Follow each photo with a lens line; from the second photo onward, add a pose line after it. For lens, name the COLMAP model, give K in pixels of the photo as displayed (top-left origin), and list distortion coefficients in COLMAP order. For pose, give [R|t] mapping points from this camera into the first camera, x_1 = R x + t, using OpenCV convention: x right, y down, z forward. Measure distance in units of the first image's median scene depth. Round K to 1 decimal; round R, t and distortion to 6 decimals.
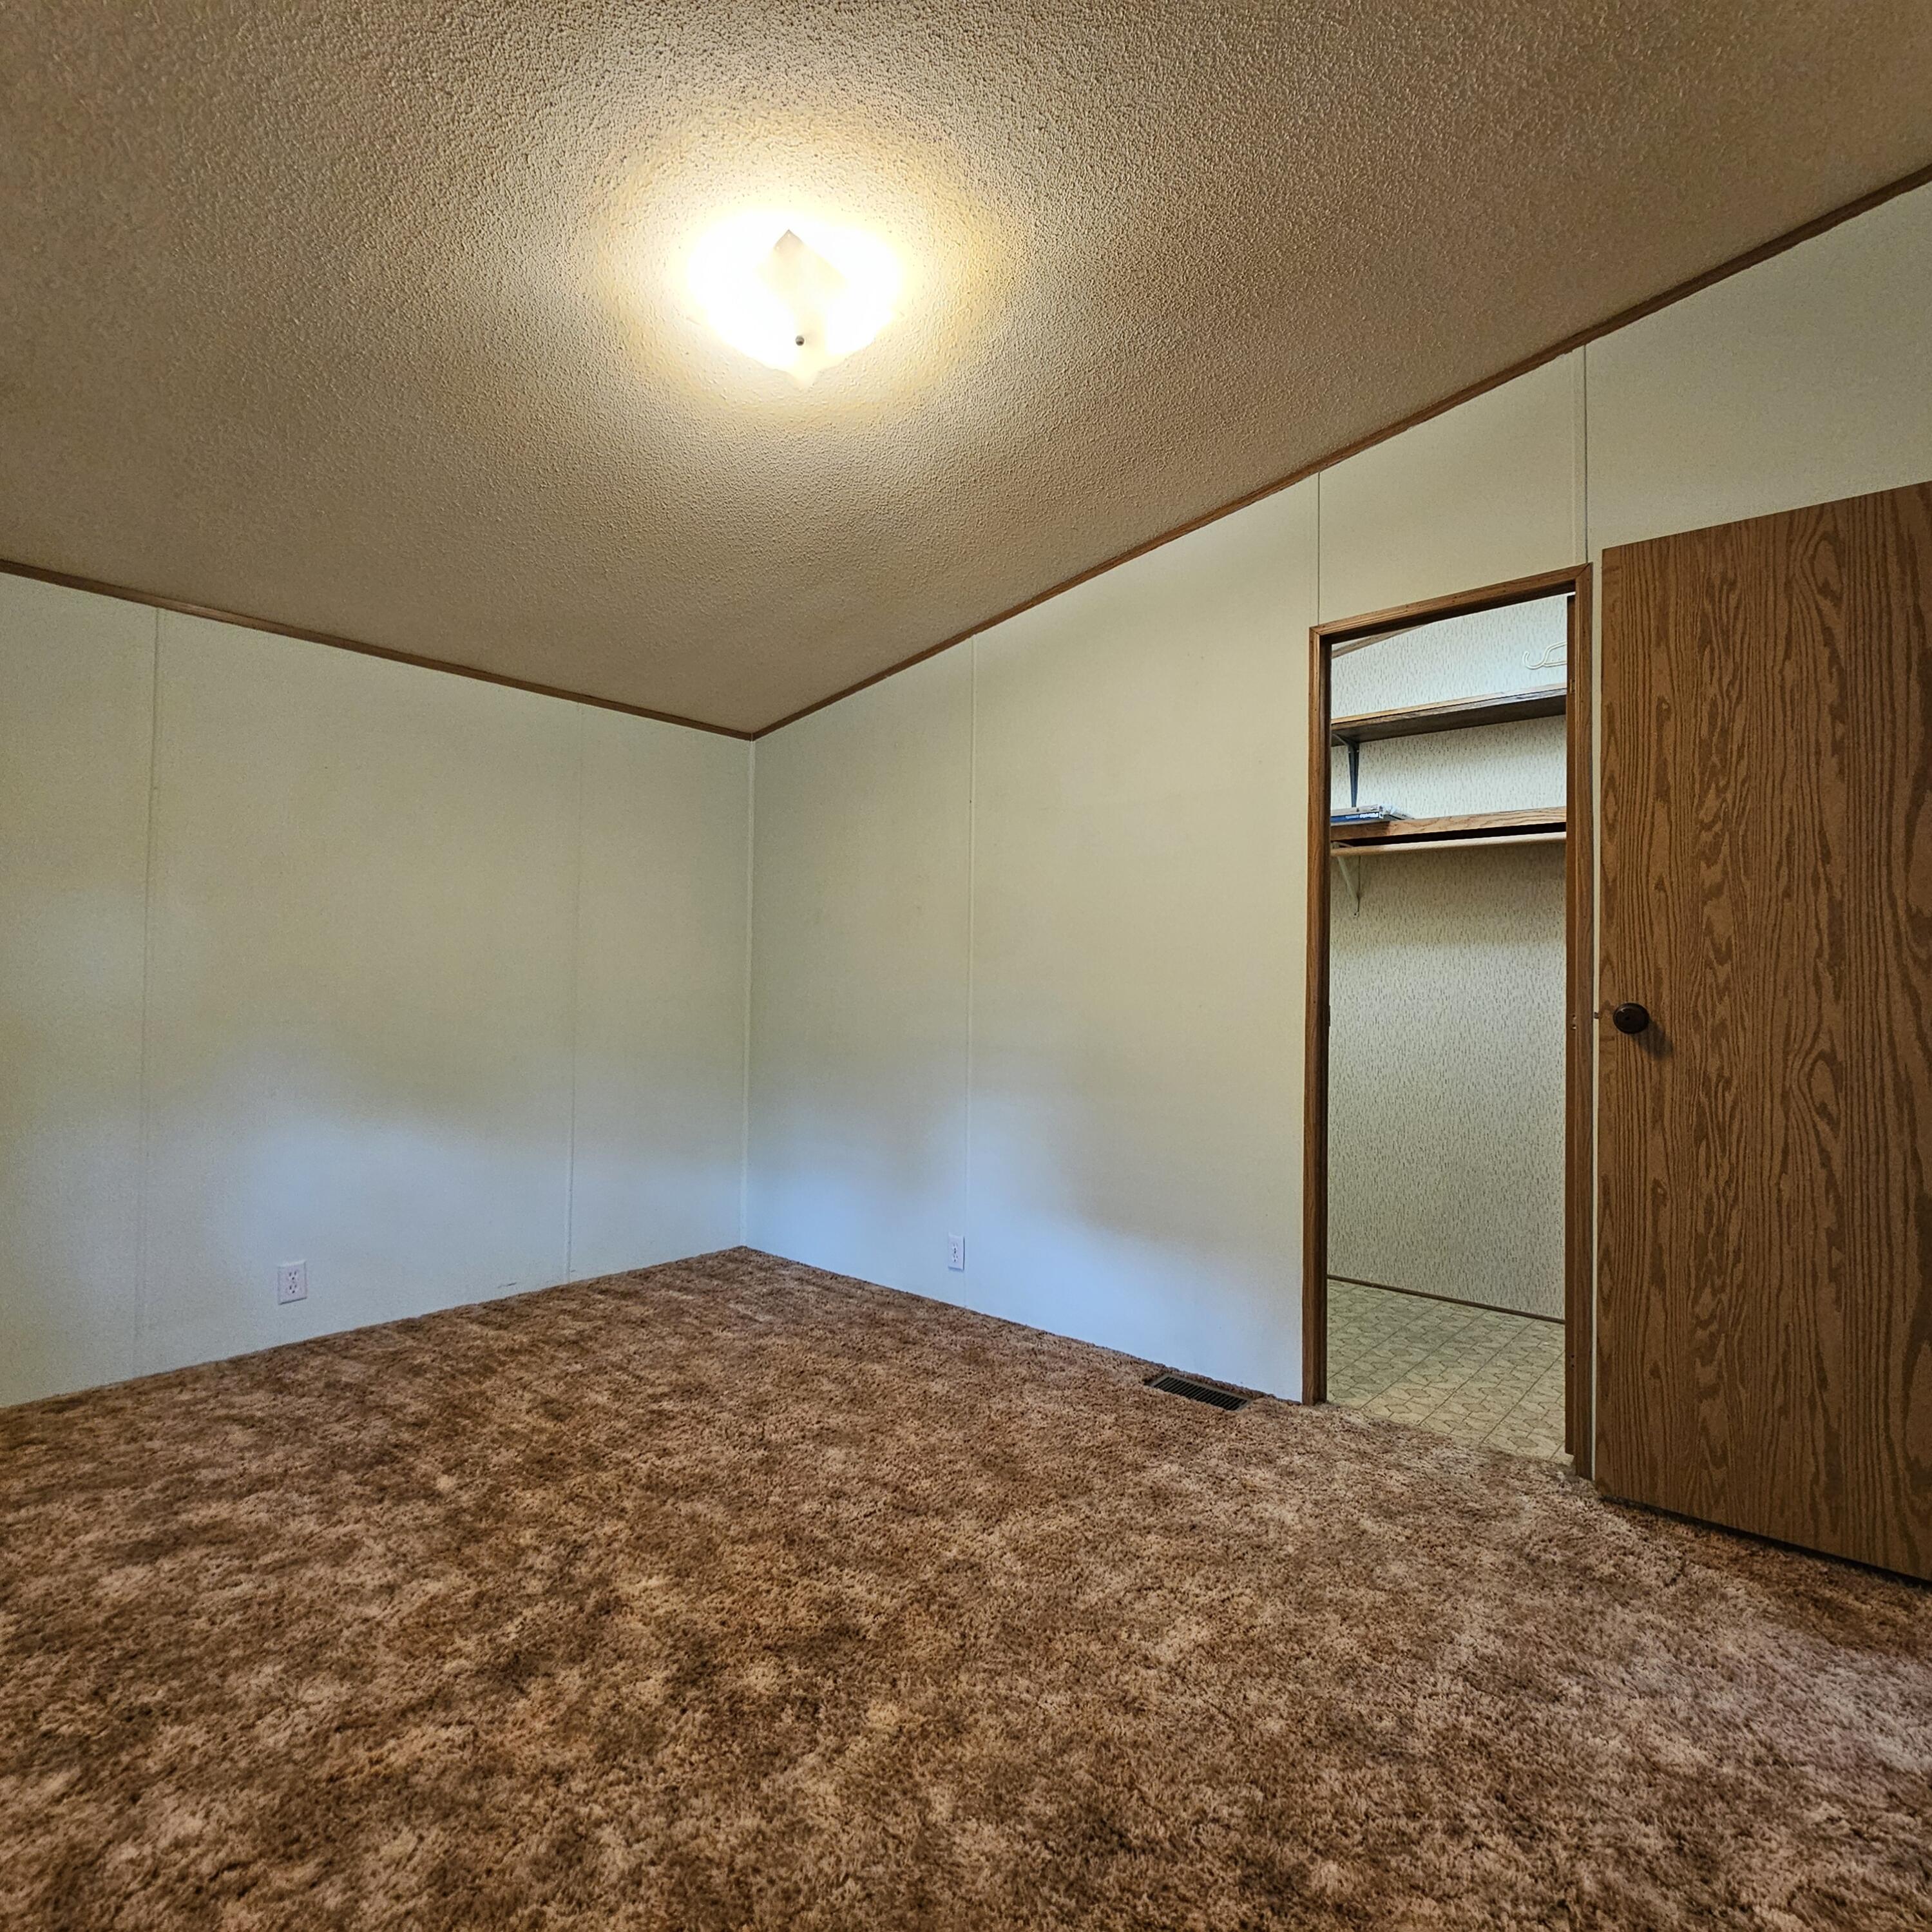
lens RADIAL K [[1050.8, 0, 989.5], [0, 1050.8, 968.0], [0, 0, 1]] dist [-0.003293, 0.001769]
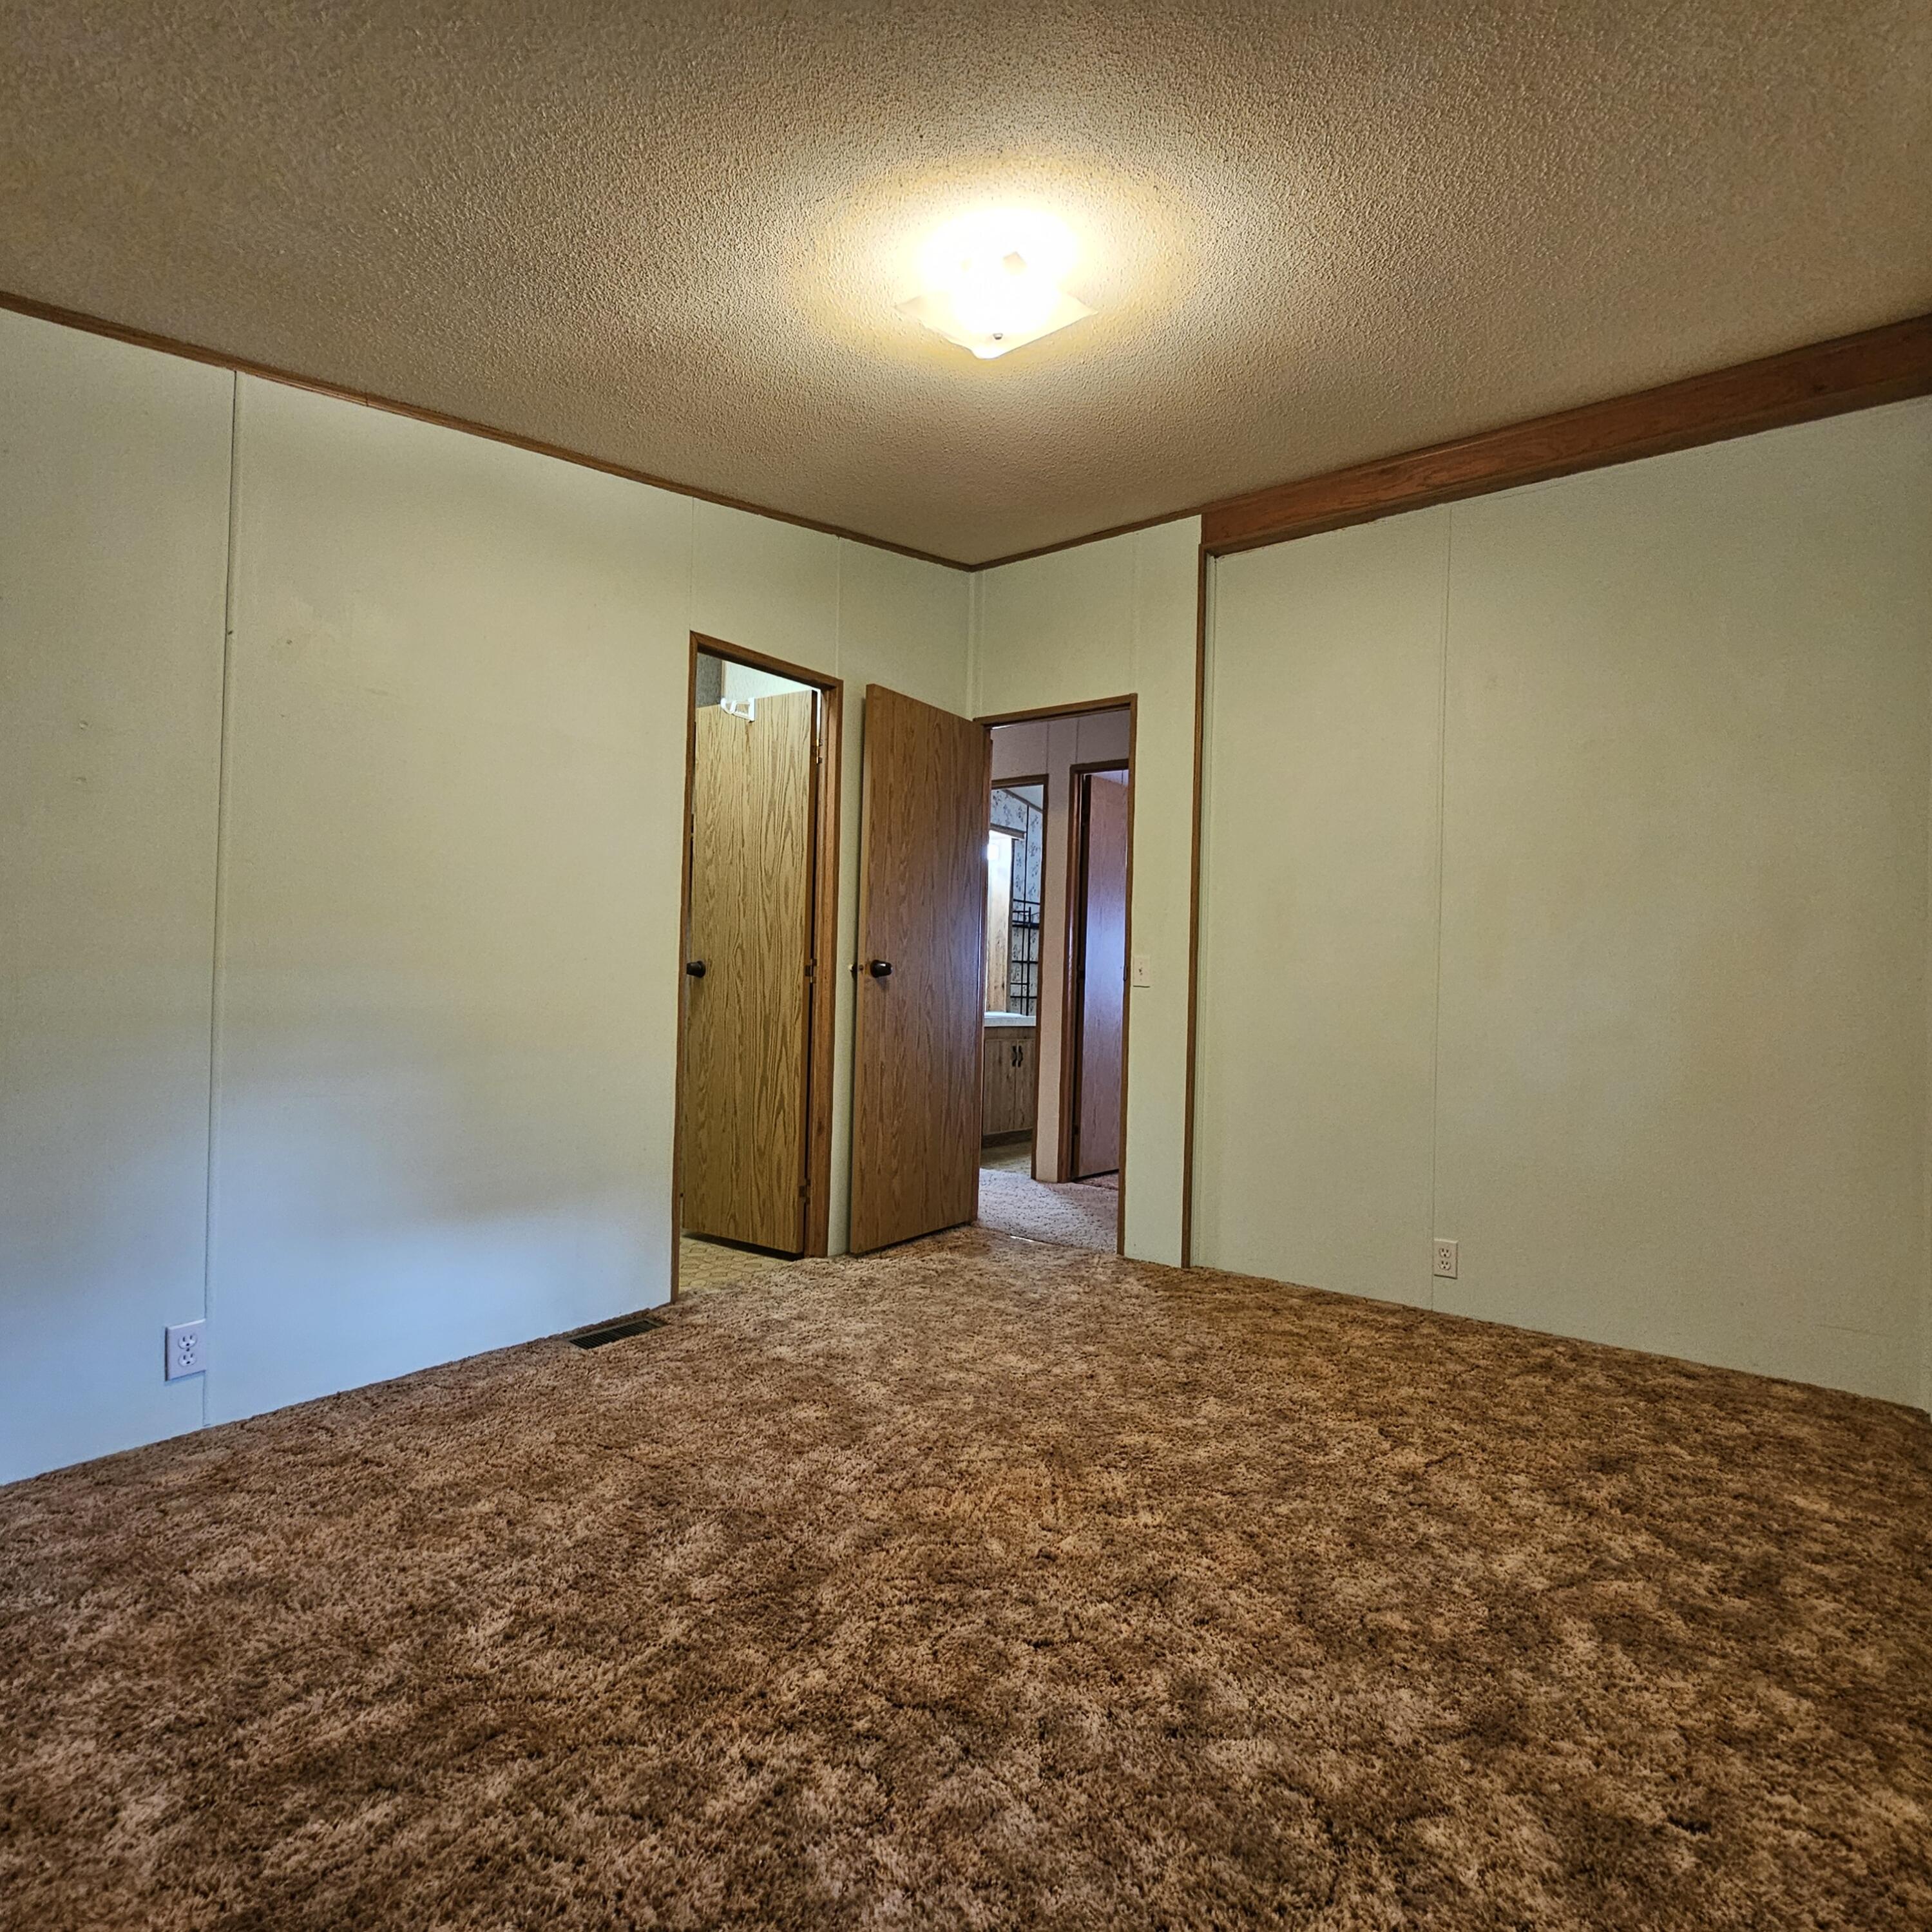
lens RADIAL K [[1050.8, 0, 989.5], [0, 1050.8, 968.0], [0, 0, 1]] dist [-0.003293, 0.001769]
pose [[-0.058676, -0.007910, 0.998246, -0.963407], [-0.044681, 0.998987, 0.005290, 0.026477], [-0.997277, -0.044292, -0.058970, 0.805498]]
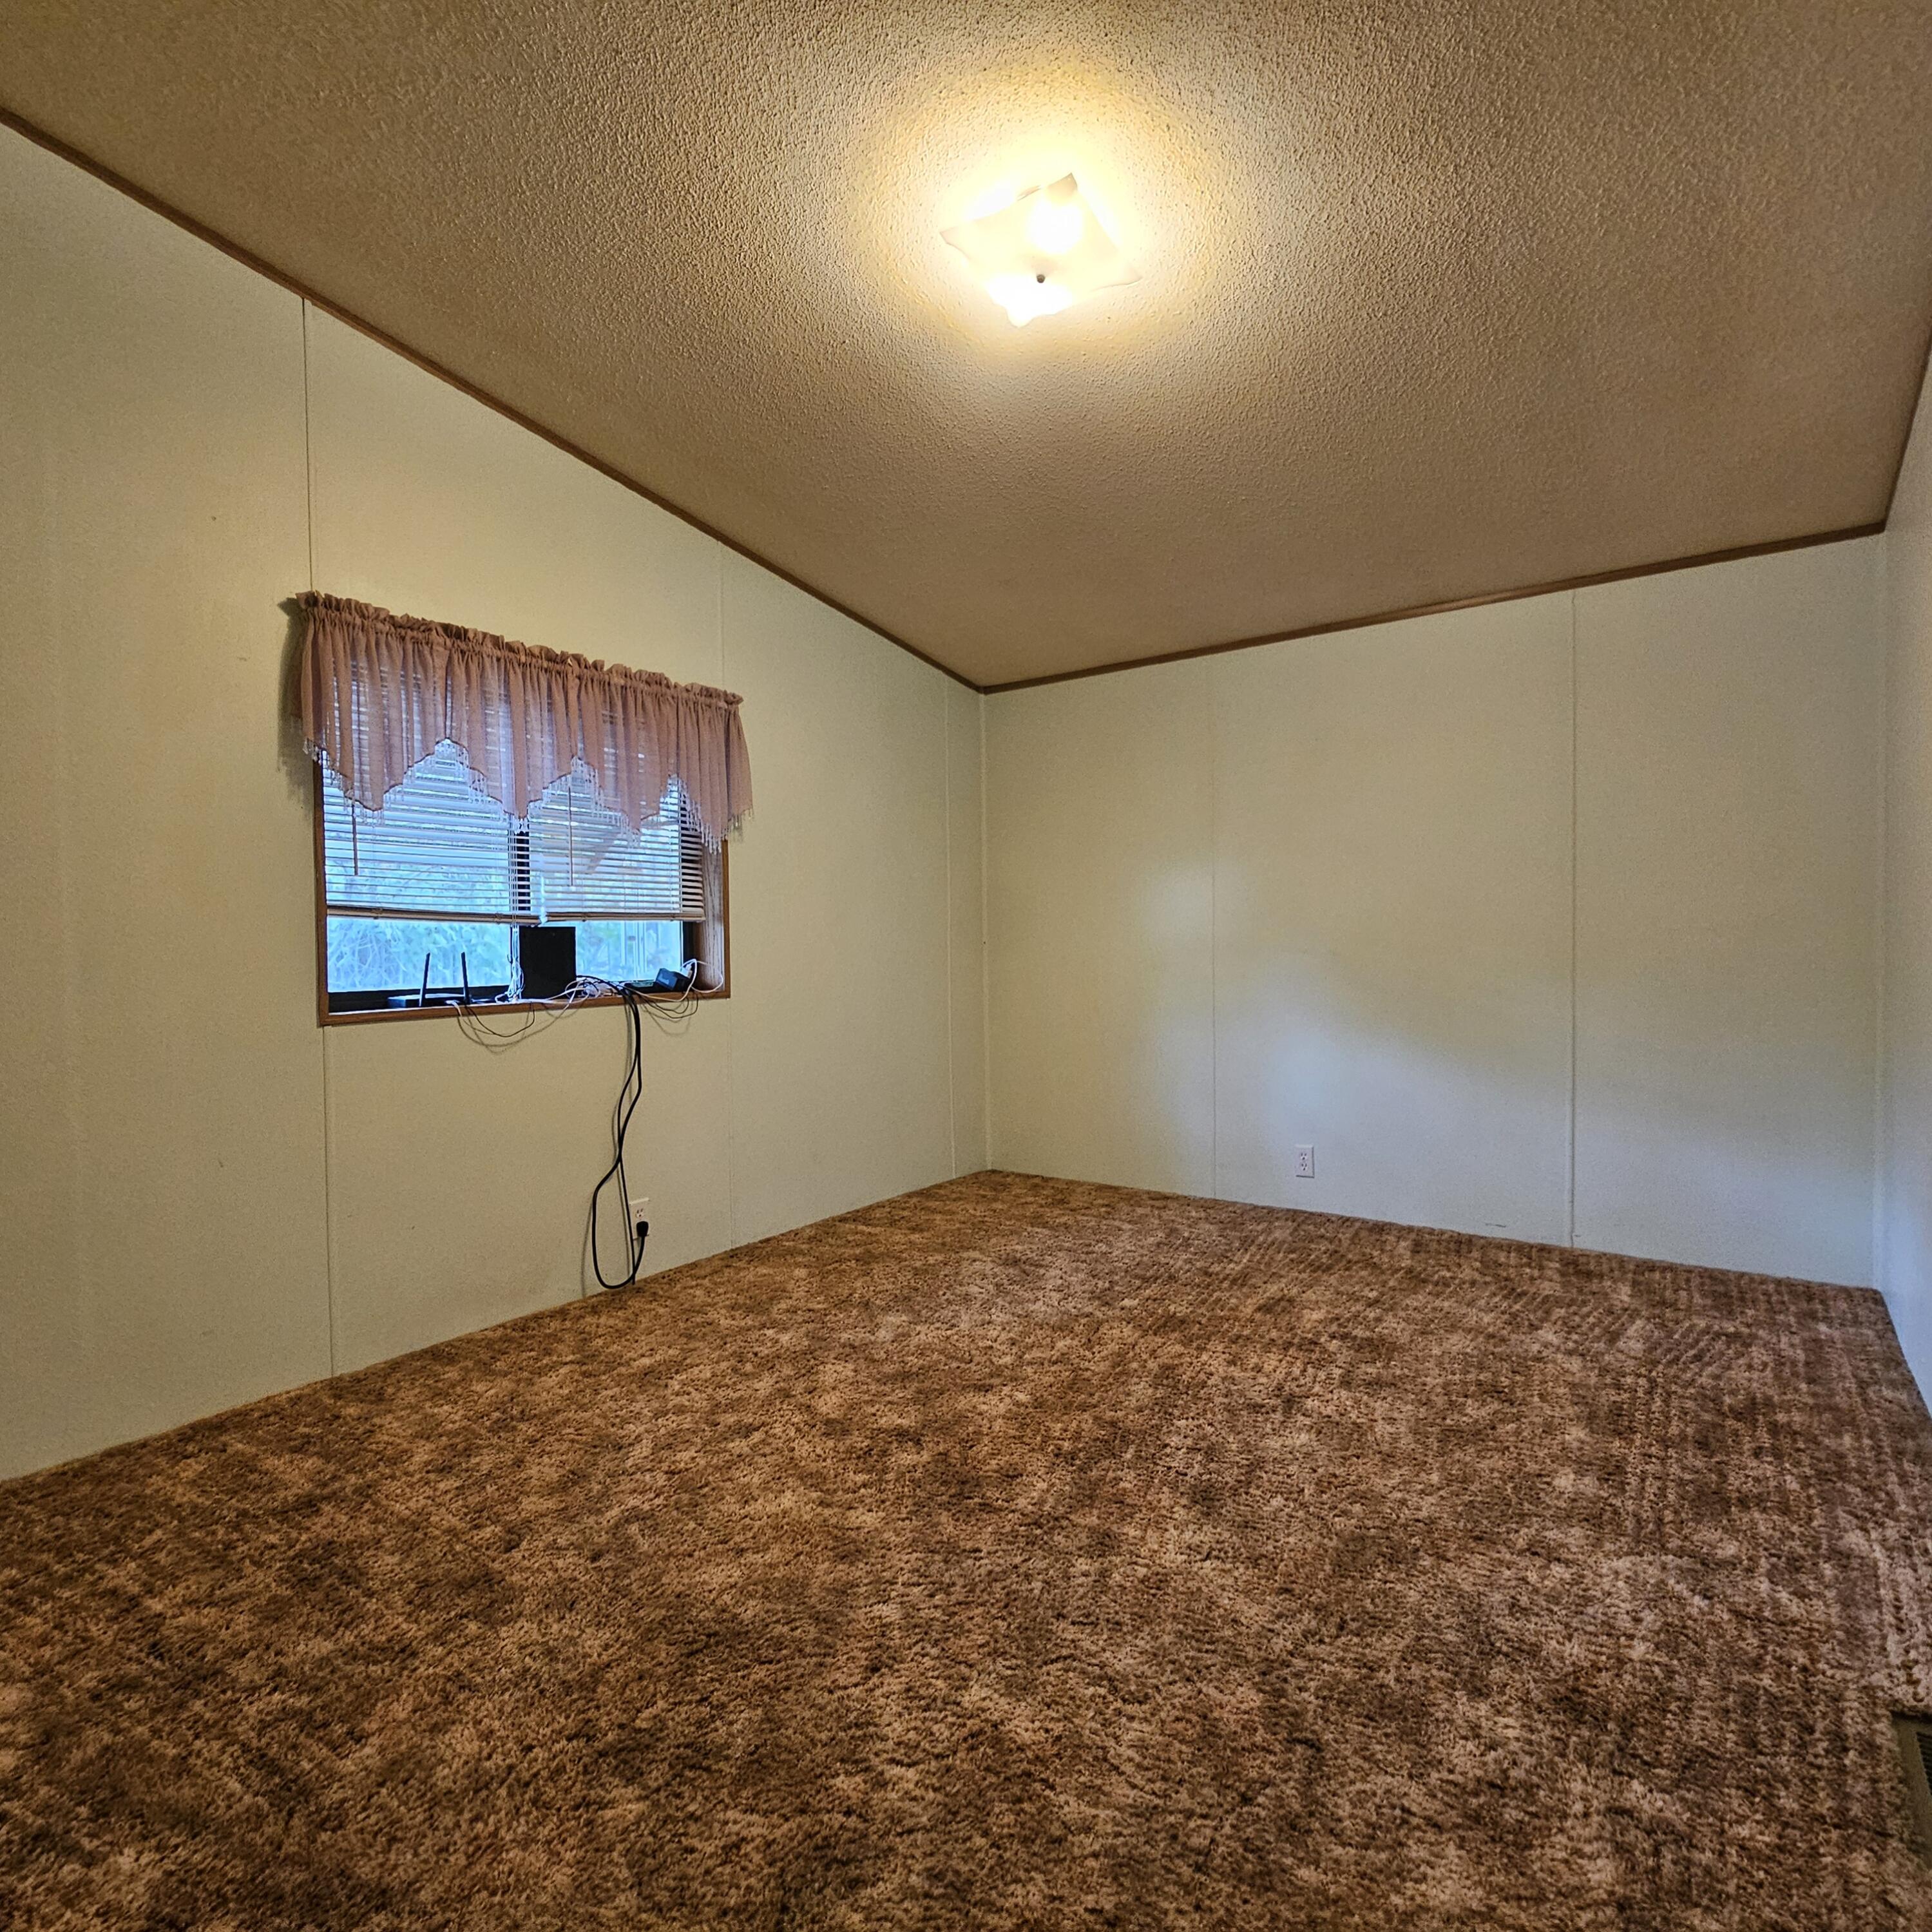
lens RADIAL K [[1050.8, 0, 989.5], [0, 1050.8, 968.0], [0, 0, 1]] dist [-0.003293, 0.001769]
pose [[0.088198, 0.011113, -0.996041, 0.659519], [0.032173, 0.999384, 0.013999, 0.049589], [0.995583, -0.033280, 0.087786, 0.645878]]
